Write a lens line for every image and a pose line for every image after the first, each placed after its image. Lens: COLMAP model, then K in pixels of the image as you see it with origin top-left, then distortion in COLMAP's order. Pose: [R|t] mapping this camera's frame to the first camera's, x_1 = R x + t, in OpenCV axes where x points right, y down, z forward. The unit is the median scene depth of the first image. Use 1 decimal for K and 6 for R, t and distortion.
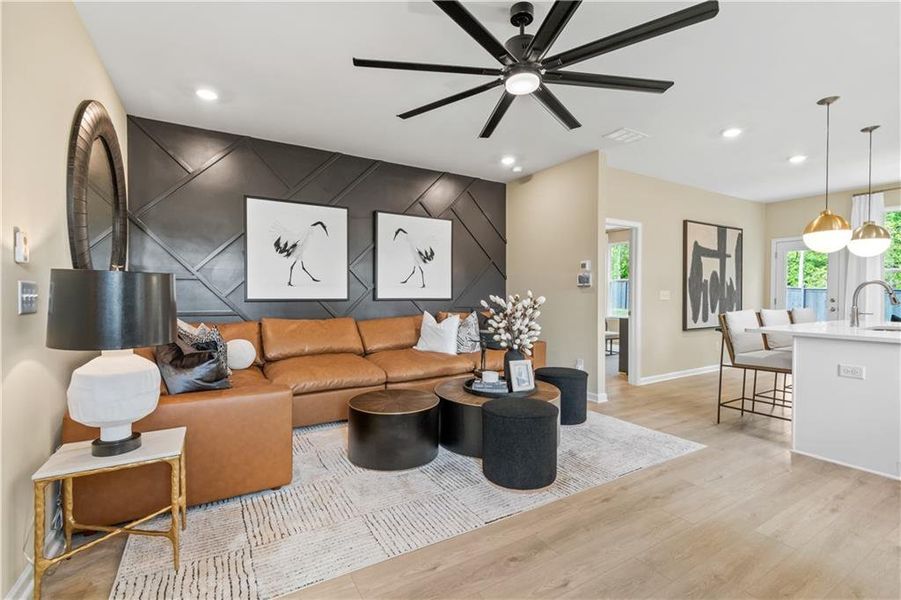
lens RADIAL K [[408.6, 0, 456.1], [0, 408.6, 299.4], [0, 0, 1]] dist [0.007311, -0.002868]
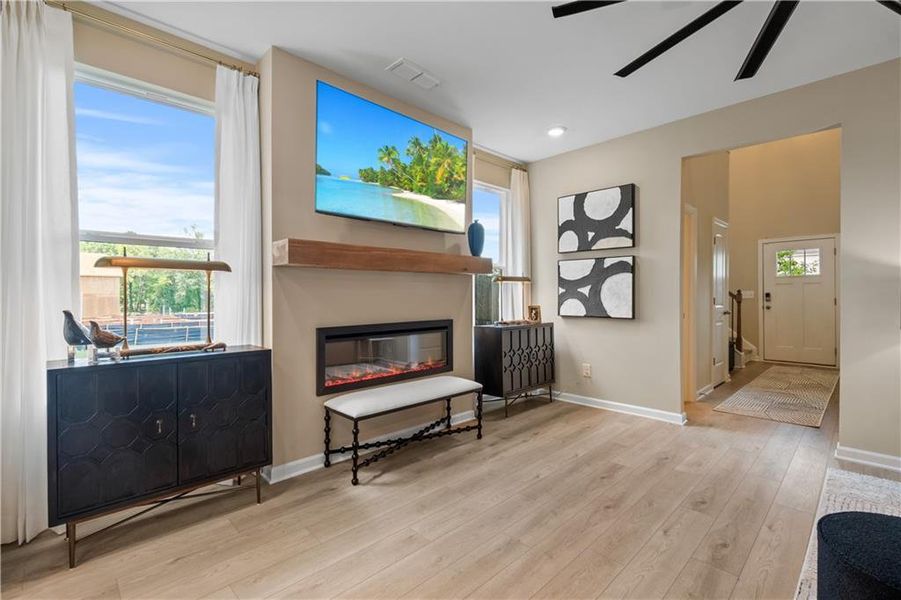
lens RADIAL K [[408.6, 0, 451.4], [0, 408.6, 295.6], [0, 0, 1]] dist [0.007311, -0.002868]
pose [[-0.974602, 0.000796, -0.223943, 0.410189], [-0.002052, 0.999920, 0.012485, -0.009020], [0.223935, 0.012628, -0.974522, 0.719961]]
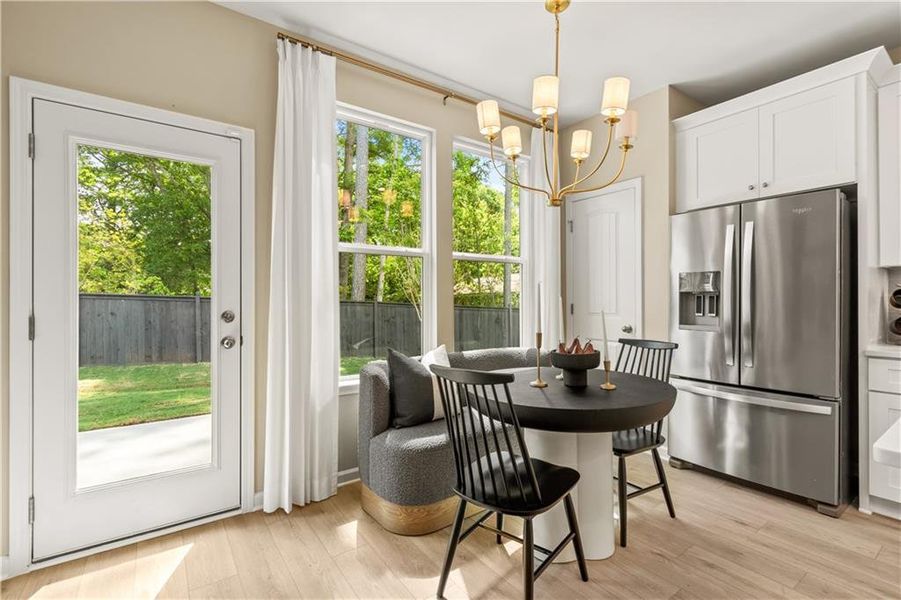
lens RADIAL K [[408.6, 0, 454.2], [0, 408.6, 301.1], [0, 0, 1]] dist [0.007311, -0.002868]
pose [[-0.079038, -0.004436, 0.996862, 0.746643], [0.014549, 0.999878, 0.005603, -0.013026], [-0.996765, 0.014946, -0.078964, 1.124860]]
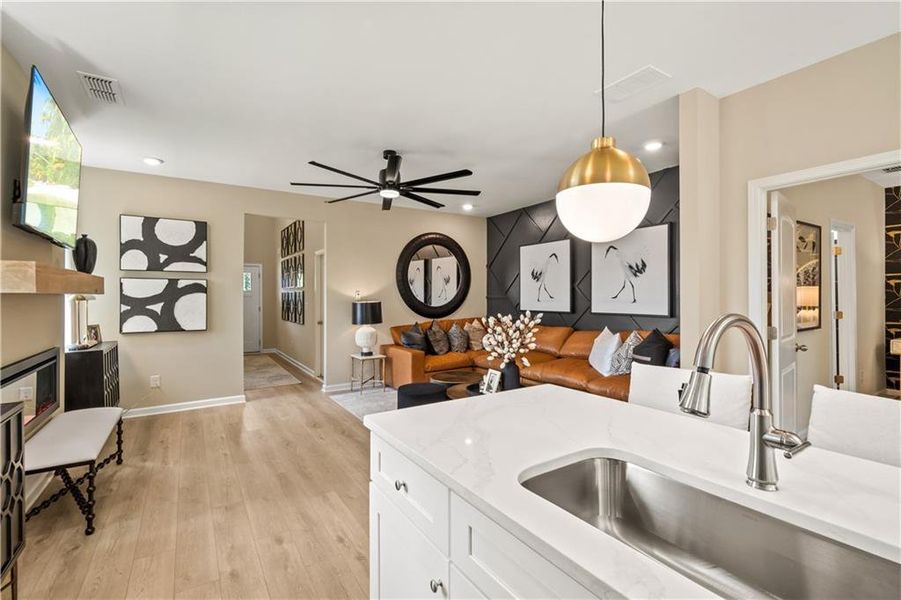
lens RADIAL K [[408.6, 0, 452.1], [0, 408.6, 292.4], [0, 0, 1]] dist [0.007311, -0.002868]
pose [[0.023336, -0.011802, -0.999658, 0.921679], [-0.008148, 0.999895, -0.011995, -0.040516], [0.999694, 0.008425, 0.023238, 0.590483]]
